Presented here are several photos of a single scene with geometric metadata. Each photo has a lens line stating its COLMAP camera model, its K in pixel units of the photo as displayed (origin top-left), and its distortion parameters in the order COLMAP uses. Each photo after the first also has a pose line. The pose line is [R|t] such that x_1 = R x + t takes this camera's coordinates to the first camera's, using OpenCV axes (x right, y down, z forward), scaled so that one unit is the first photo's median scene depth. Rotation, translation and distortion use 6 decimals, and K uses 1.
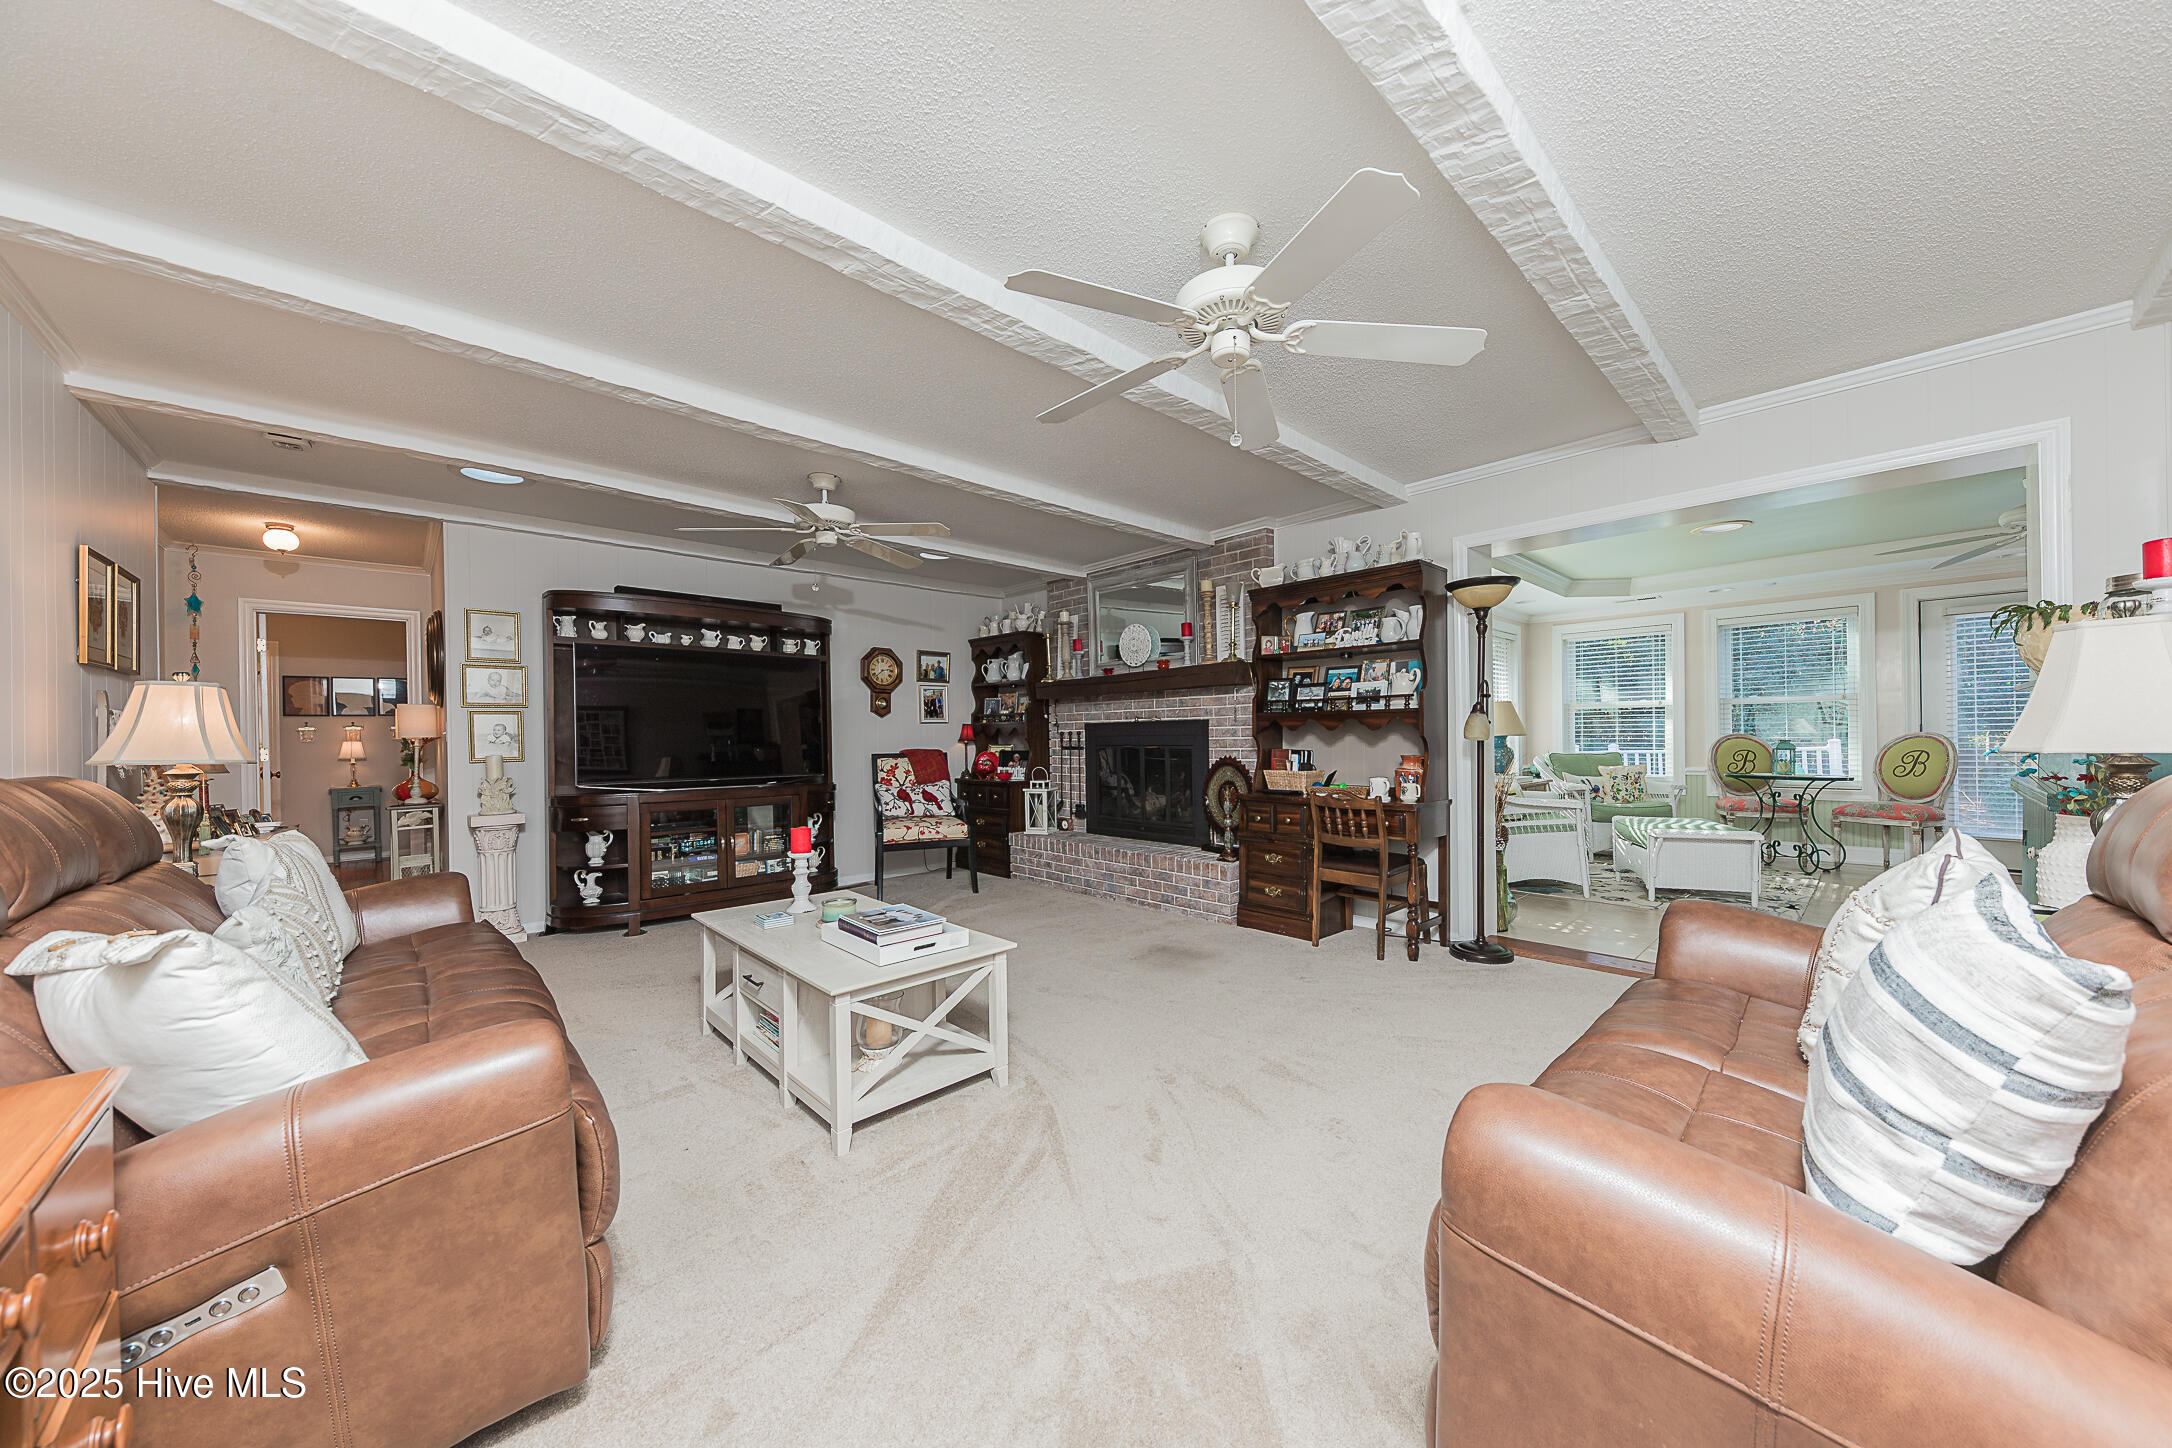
lens RADIAL K [[758.1, 0, 1088.9], [0, 758.1, 723.0], [0, 0, 1]] dist [0.011026, -0.002308]
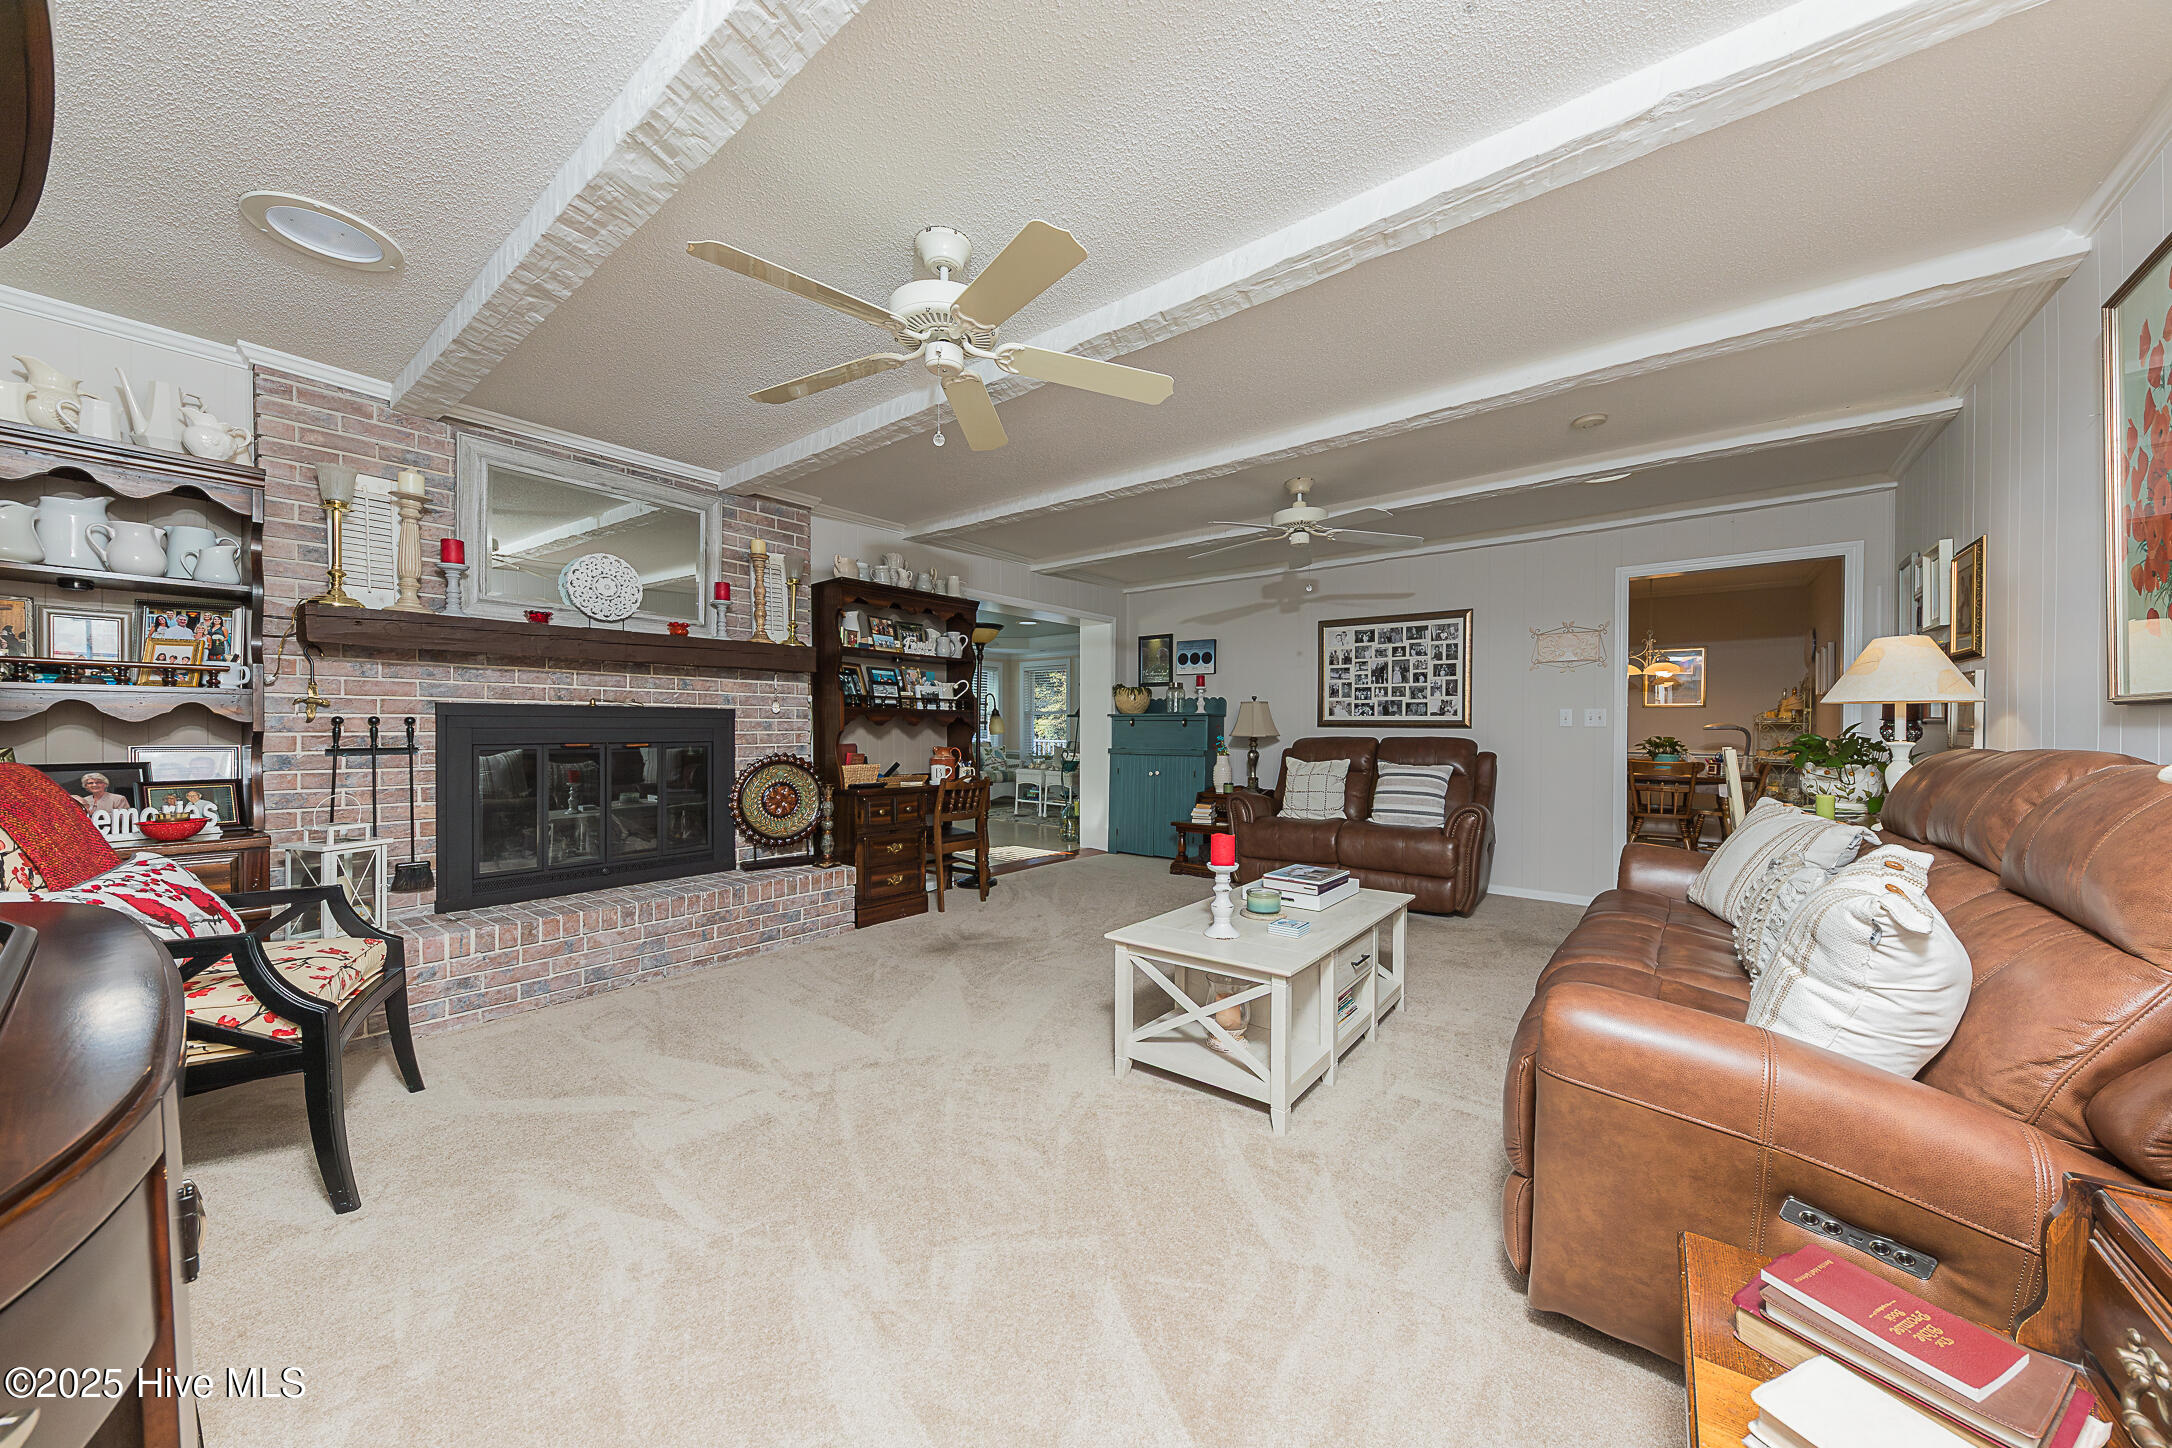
lens RADIAL K [[758.1, 0, 1074.6], [0, 758.1, 733.2], [0, 0, 1]] dist [0.011026, -0.002308]
pose [[-0.143253, 0.012050, 0.989613, -0.671160], [-0.011519, 0.999838, -0.013842, 0.027086], [-0.989619, -0.013382, -0.143091, 0.741862]]
